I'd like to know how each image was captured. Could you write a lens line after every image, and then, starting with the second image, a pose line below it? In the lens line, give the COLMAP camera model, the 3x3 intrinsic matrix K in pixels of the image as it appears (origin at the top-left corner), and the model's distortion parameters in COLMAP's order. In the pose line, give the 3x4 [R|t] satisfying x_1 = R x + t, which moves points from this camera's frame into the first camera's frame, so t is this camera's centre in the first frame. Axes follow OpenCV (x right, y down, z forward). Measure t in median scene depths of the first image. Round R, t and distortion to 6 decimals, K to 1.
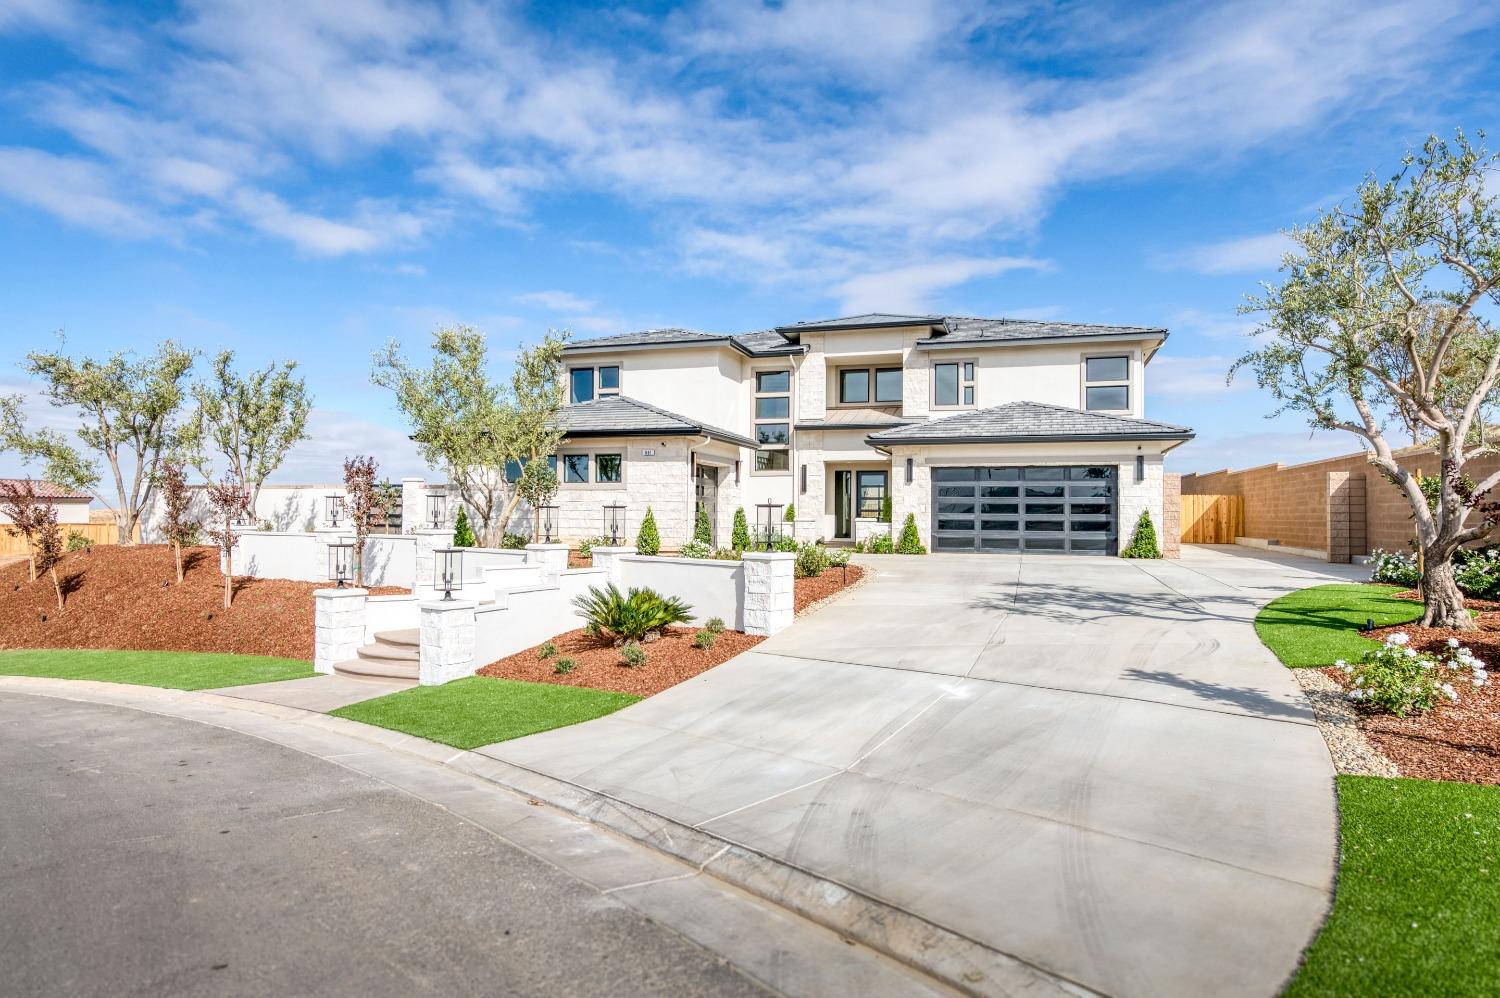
lens RADIAL K [[885.0, 0, 689.3], [0, 885.0, 497.4], [0, 0, 1]] dist [0.003825, 0.001013]
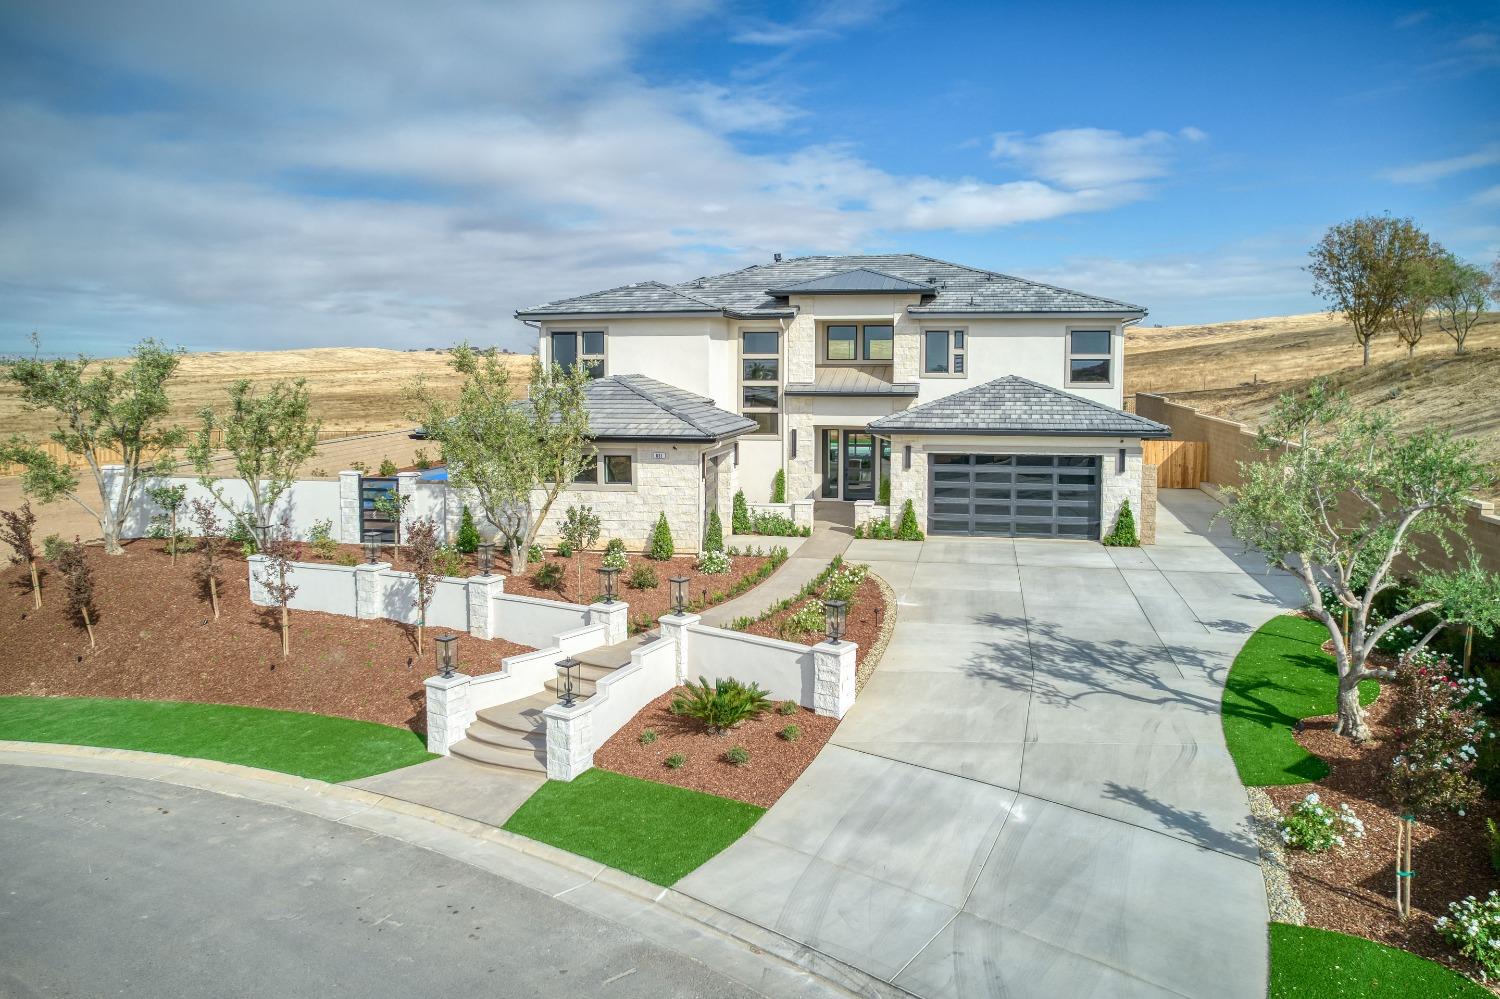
lens RADIAL K [[945.3, 0, 750.0], [0, 945.3, 499.5], [0, 0, 1]] dist [-0.065736, 0.062071]
pose [[0.994521, -0.016863, 0.103171, -0.048414], [0.008621, 0.996772, 0.079816, -0.075320], [-0.104184, -0.078489, 0.991456, -0.067120]]
